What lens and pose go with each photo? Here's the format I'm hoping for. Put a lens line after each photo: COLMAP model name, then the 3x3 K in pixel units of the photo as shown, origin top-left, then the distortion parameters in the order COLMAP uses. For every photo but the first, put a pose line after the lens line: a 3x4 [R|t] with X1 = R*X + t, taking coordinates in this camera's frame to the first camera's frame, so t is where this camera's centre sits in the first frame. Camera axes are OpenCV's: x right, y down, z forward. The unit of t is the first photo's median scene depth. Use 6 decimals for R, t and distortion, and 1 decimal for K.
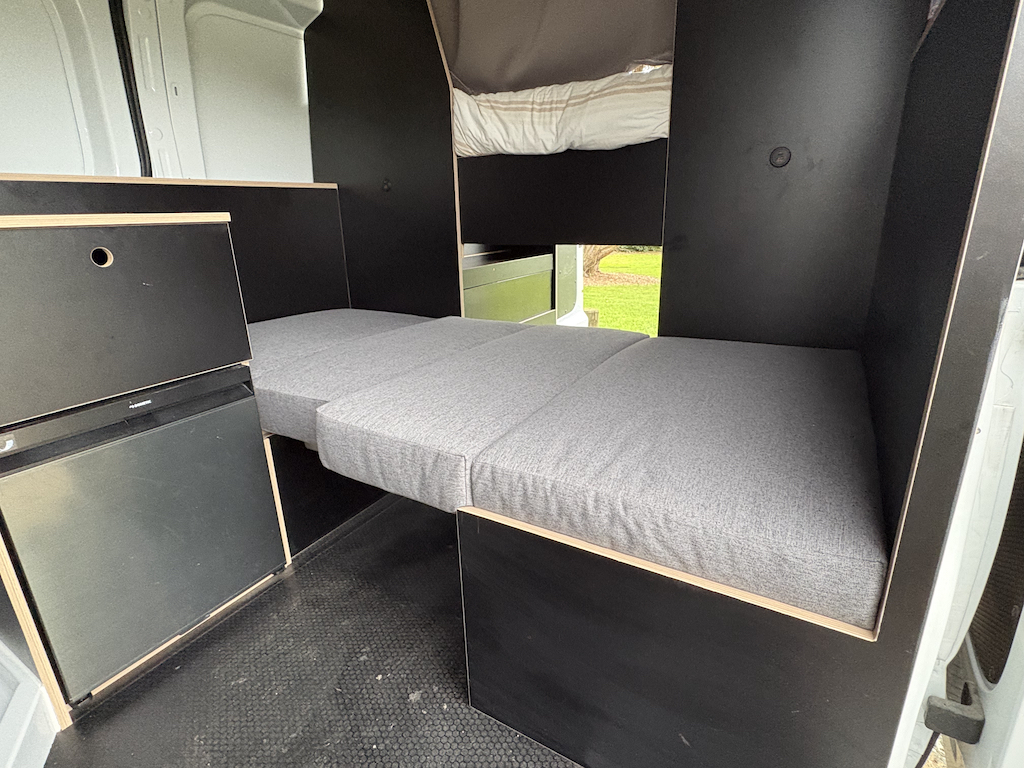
lens RADIAL K [[527.2, 0, 508.8], [0, 527.2, 378.1], [0, 0, 1]] dist [0.002611, -0.001180]
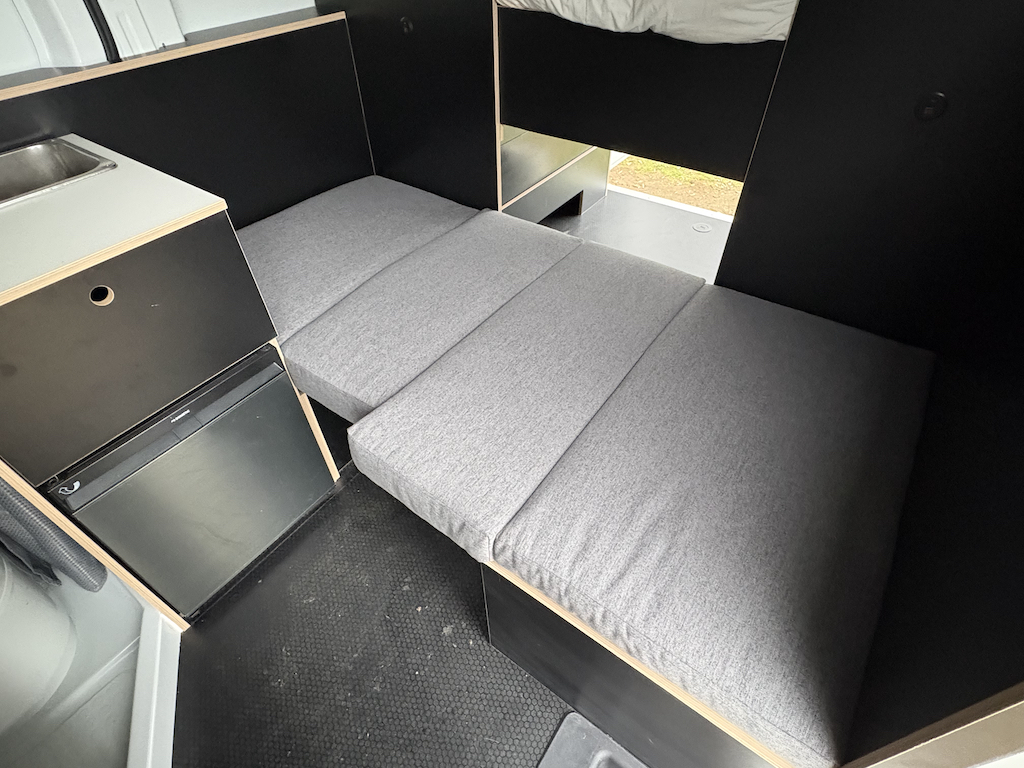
lens RADIAL K [[527.2, 0, 510.8], [0, 527.2, 383.9], [0, 0, 1]] dist [0.002611, -0.001180]
pose [[0.996116, 0.071254, -0.051722, -0.003679], [-0.040051, 0.889836, 0.454519, -0.420186], [0.078410, -0.450683, 0.889234, 0.133418]]
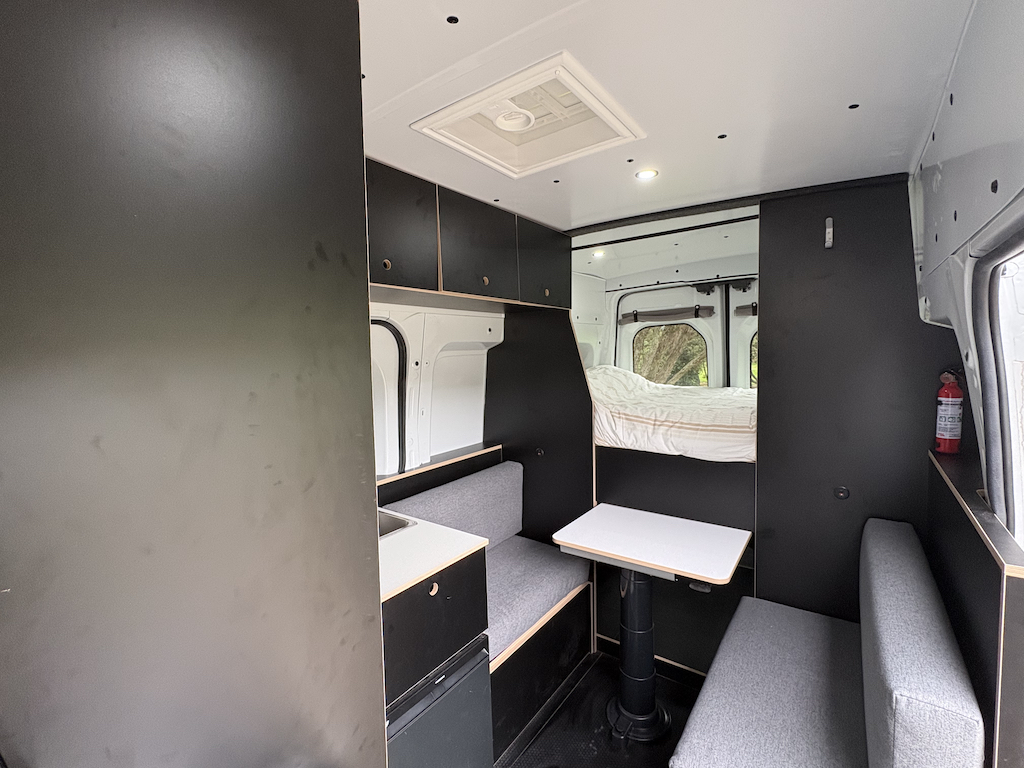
lens RADIAL K [[461.6, 0, 508.9], [0, 461.6, 385.5], [0, 0, 1]] dist [0.005195, 0.000547]
pose [[0.993870, 0.008938, -0.110191, -0.290955], [-0.033518, 0.974175, -0.223292, -0.425066], [0.105350, 0.225617, 0.968503, -0.440350]]
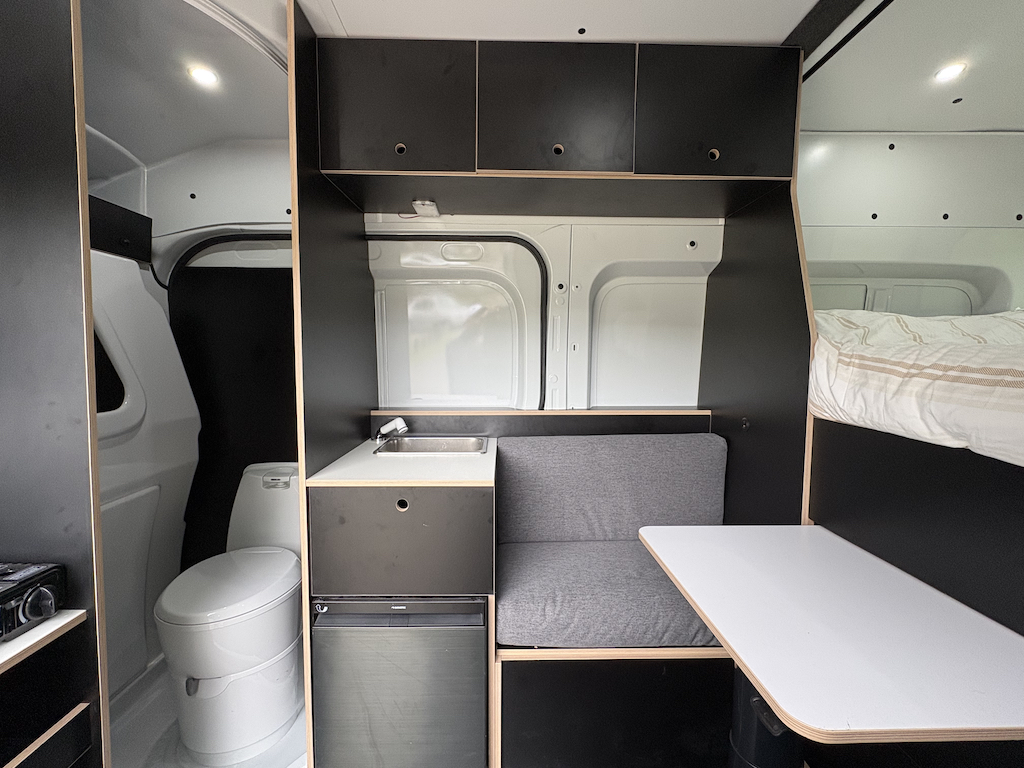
lens RADIAL K [[461.6, 0, 508.0], [0, 461.6, 384.2], [0, 0, 1]] dist [0.005195, 0.000547]
pose [[0.519675, 0.087617, -0.849860, 0.377252], [-0.272486, 0.959777, -0.067672, -0.433595], [0.809746, 0.266742, 0.522646, 0.361480]]
